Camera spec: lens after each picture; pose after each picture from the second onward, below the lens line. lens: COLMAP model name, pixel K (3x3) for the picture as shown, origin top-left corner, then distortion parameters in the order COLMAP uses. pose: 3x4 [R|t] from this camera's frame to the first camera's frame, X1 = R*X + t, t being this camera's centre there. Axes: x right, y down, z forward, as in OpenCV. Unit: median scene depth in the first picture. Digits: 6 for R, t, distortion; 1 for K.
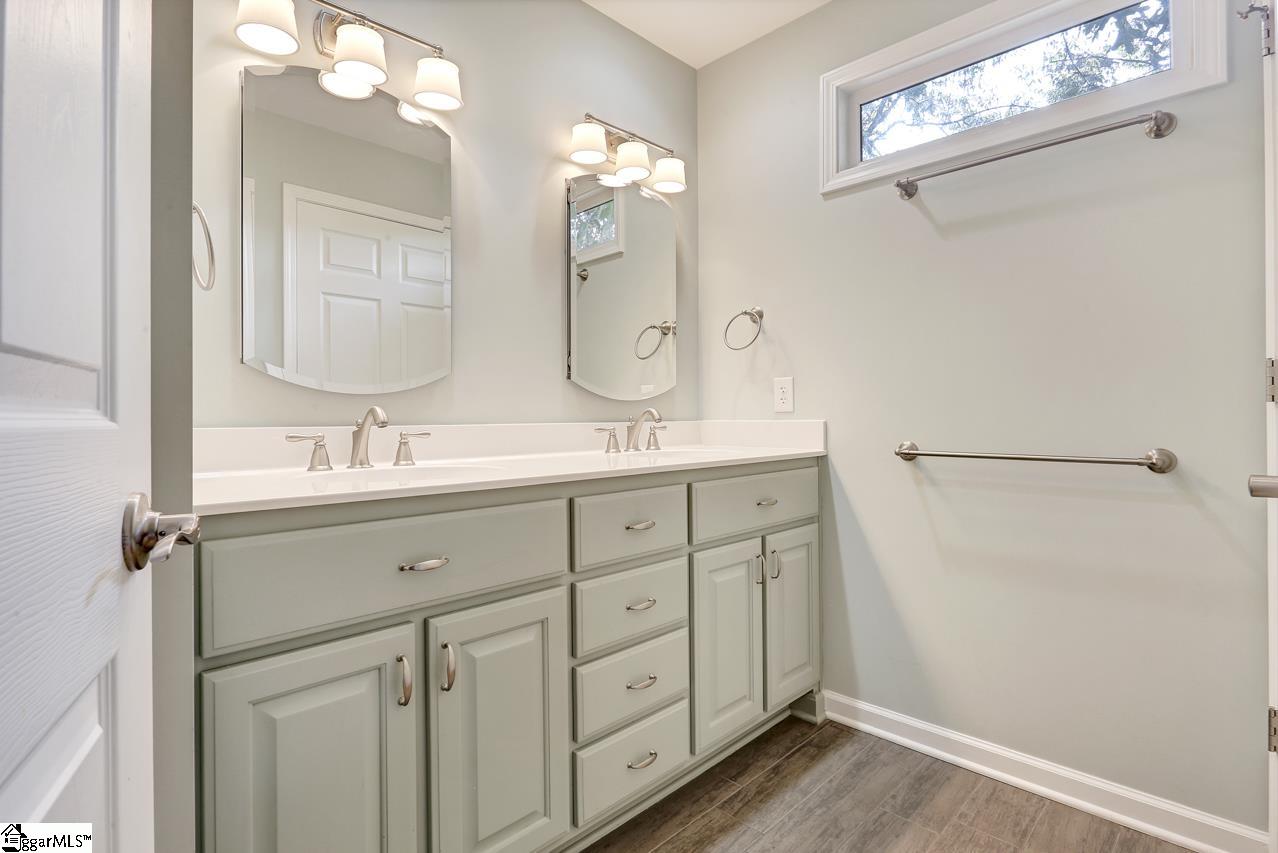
lens RADIAL K [[631.9, 0, 640.8], [0, 631.9, 419.3], [0, 0, 1]] dist [-0.002117, 0.000006]
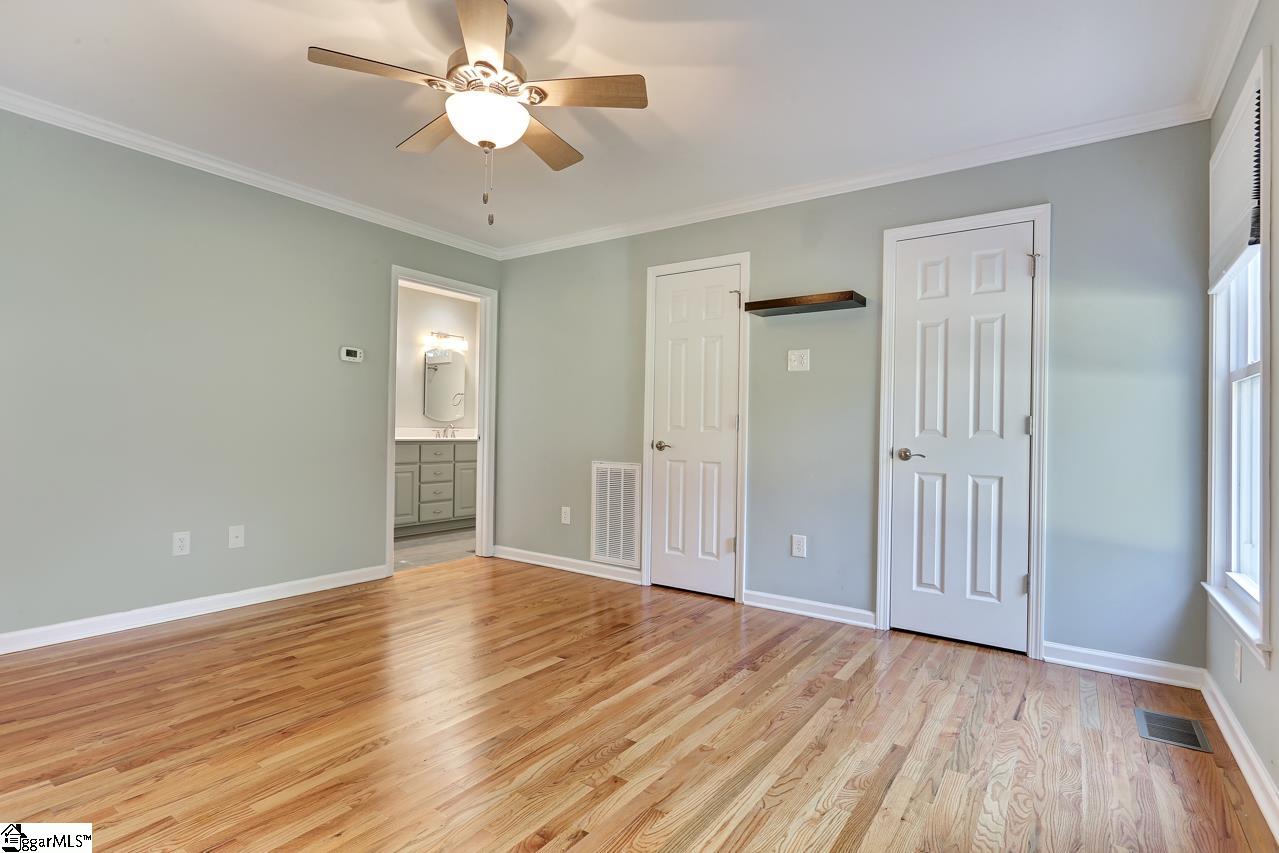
lens RADIAL K [[632.4, 0, 639.3], [0, 632.4, 424.1], [0, 0, 1]] dist [-0.002117, 0.000006]
pose [[0.985474, 0.023297, 0.168218, 0.544581], [-0.020655, 0.999635, -0.017437, 0.025843], [-0.168563, 0.013709, 0.985596, -3.006320]]
